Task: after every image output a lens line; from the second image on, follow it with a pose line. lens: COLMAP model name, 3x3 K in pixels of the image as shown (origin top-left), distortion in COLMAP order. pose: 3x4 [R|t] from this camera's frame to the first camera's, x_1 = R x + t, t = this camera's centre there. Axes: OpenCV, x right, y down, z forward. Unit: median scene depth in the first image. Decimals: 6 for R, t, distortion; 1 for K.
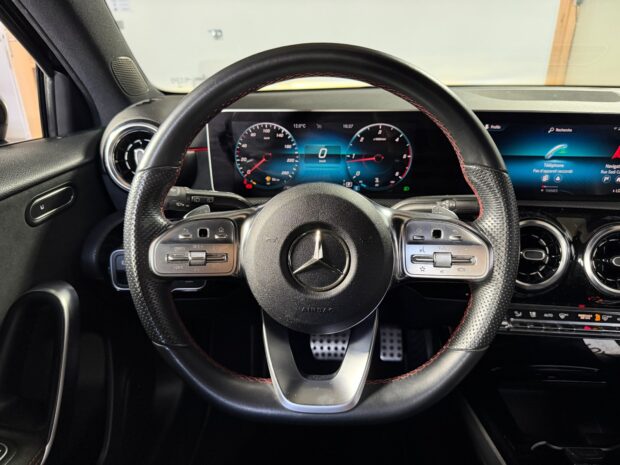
lens RADIAL K [[417.1, 0, 305.1], [0, 417.1, 236.3], [0, 0, 1]] dist [0.010596, -0.031344]
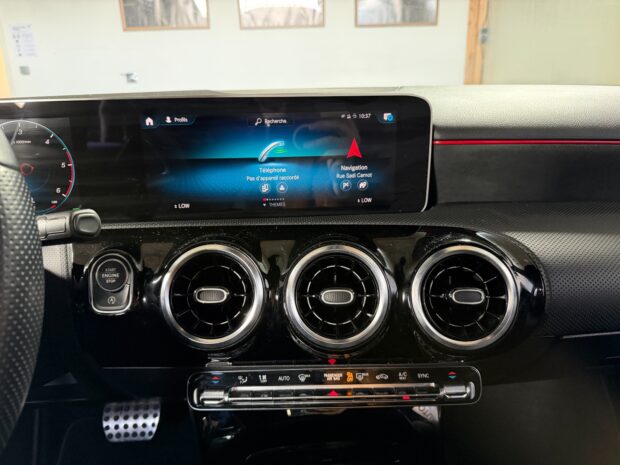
lens RADIAL K [[417.1, 0, 309.2], [0, 417.1, 247.2], [0, 0, 1]] dist [0.010596, -0.031344]
pose [[0.994541, -0.049234, 0.092006, 0.576767], [0.056875, 0.994978, -0.082361, 0.028572], [-0.087489, 0.087145, 0.992346, 0.273433]]
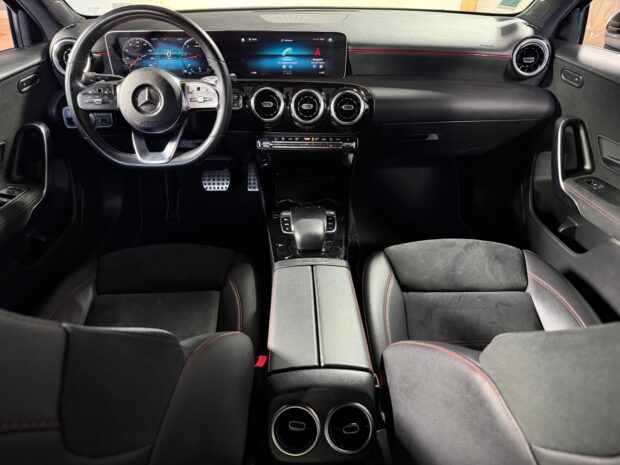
lens RADIAL K [[417.1, 0, 313.8], [0, 417.1, 244.5], [0, 0, 1]] dist [0.010596, -0.031344]
pose [[0.996772, -0.039633, 0.069817, 0.540458], [0.023177, 0.974680, 0.222398, 0.243667], [-0.076863, -0.220062, 0.972453, -1.113310]]
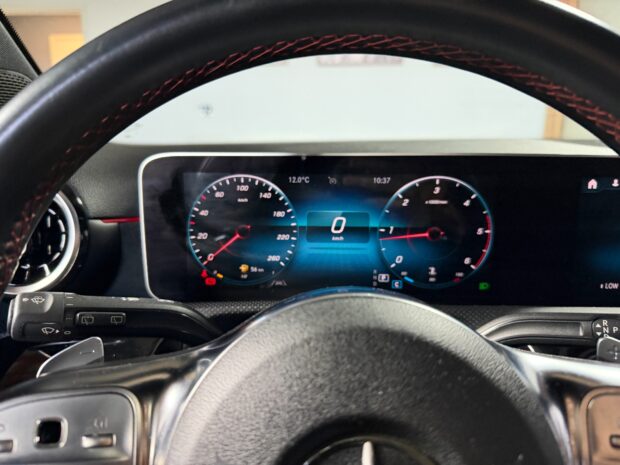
lens RADIAL K [[417.1, 0, 309.3], [0, 417.1, 233.1], [0, 0, 1]] dist [0.010596, -0.031344]
pose [[0.999234, 0.002133, 0.039066, -0.021655], [0.005015, 0.983293, -0.181959, -0.083543], [-0.038802, 0.182015, 0.982530, 0.434842]]
